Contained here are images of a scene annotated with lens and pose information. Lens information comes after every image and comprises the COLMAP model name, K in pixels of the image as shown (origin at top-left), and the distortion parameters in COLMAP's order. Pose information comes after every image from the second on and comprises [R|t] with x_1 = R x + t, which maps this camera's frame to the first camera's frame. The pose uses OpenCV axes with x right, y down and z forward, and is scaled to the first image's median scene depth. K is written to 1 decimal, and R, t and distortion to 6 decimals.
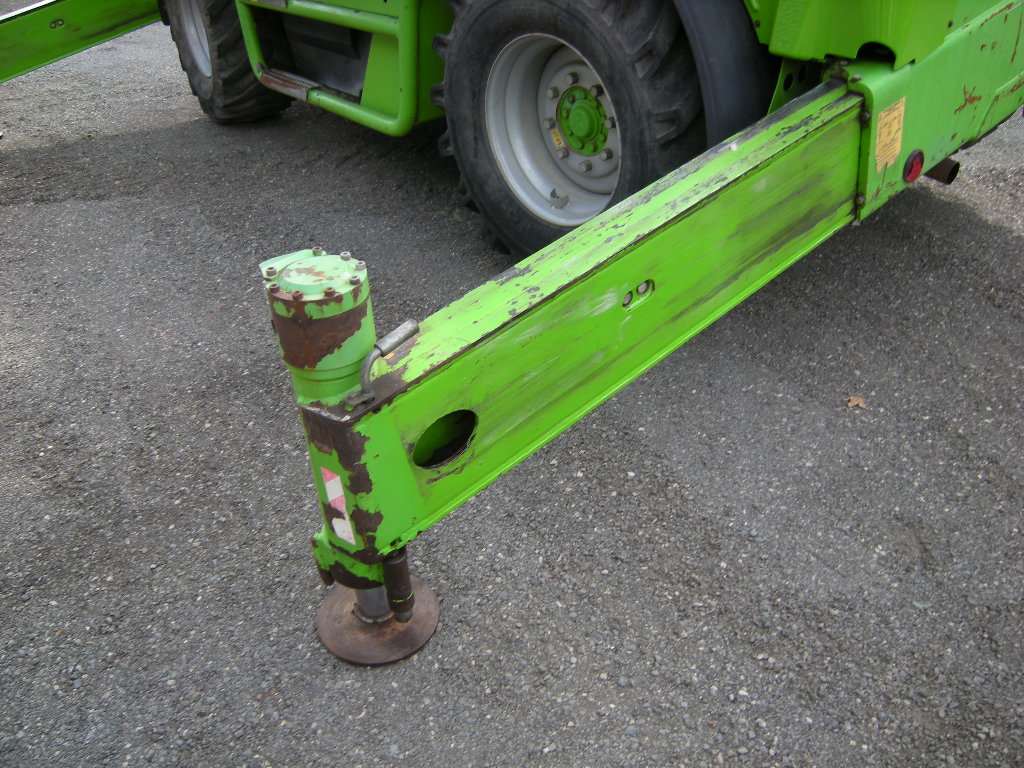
lens RADIAL K [[841.0, 0, 512.0], [0, 841.0, 384.0], [0, 0, 1]] dist [-0.108426, -0.000502]
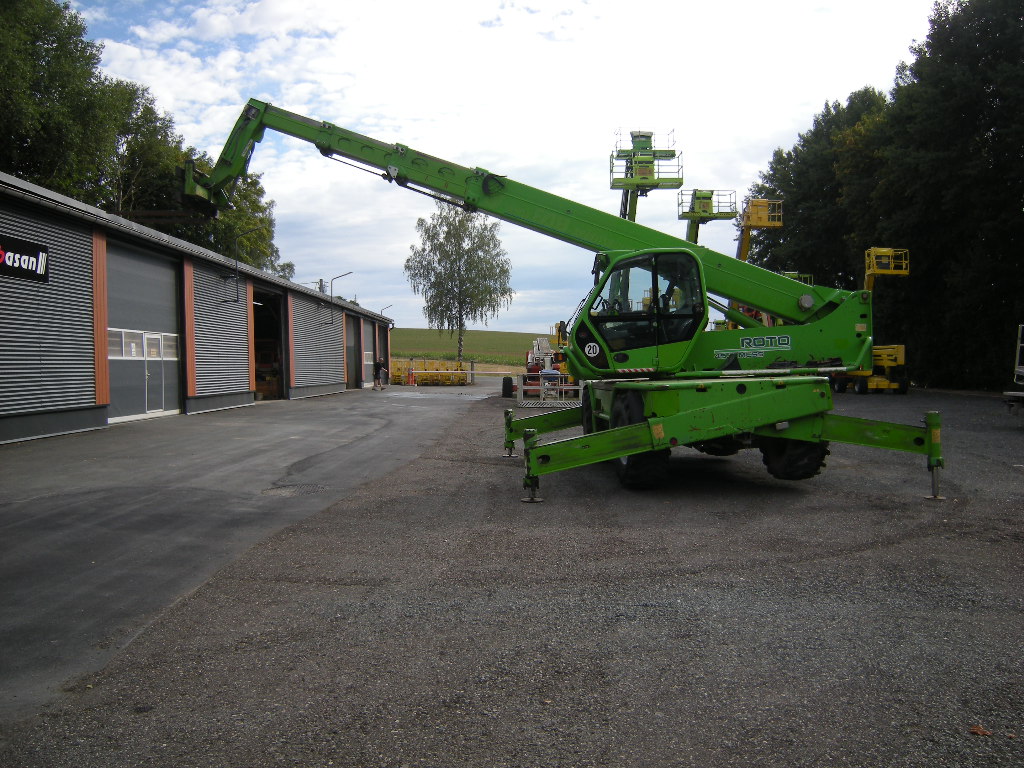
lens RADIAL K [[841.0, 0, 512.0], [0, 841.0, 384.0], [0, 0, 1]] dist [-0.108426, -0.000502]
pose [[0.812596, 0.020927, -0.582451, 2.576104], [-0.319797, 0.851490, -0.415565, 1.733086], [0.487255, 0.523952, 0.698610, -2.913860]]
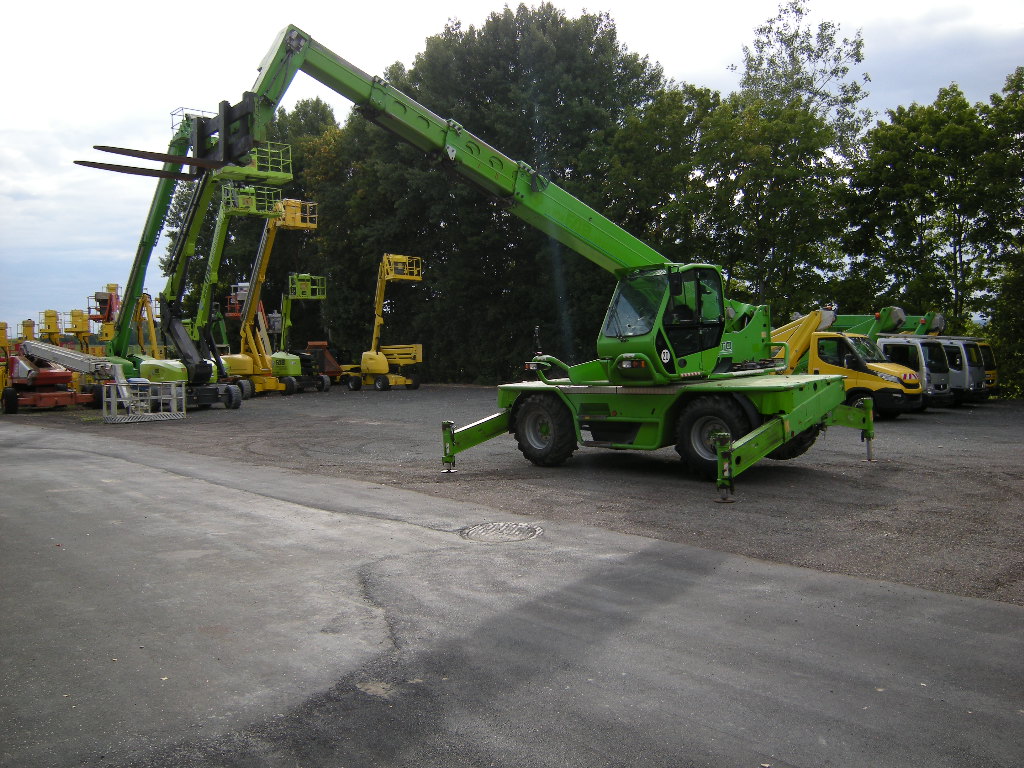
lens RADIAL K [[841.0, 0, 512.0], [0, 841.0, 384.0], [0, 0, 1]] dist [-0.108426, -0.000502]
pose [[0.990329, -0.016749, 0.137724, -2.113720], [0.085172, 0.857004, -0.508222, 2.114729], [-0.109518, 0.515038, 0.850142, -3.655087]]
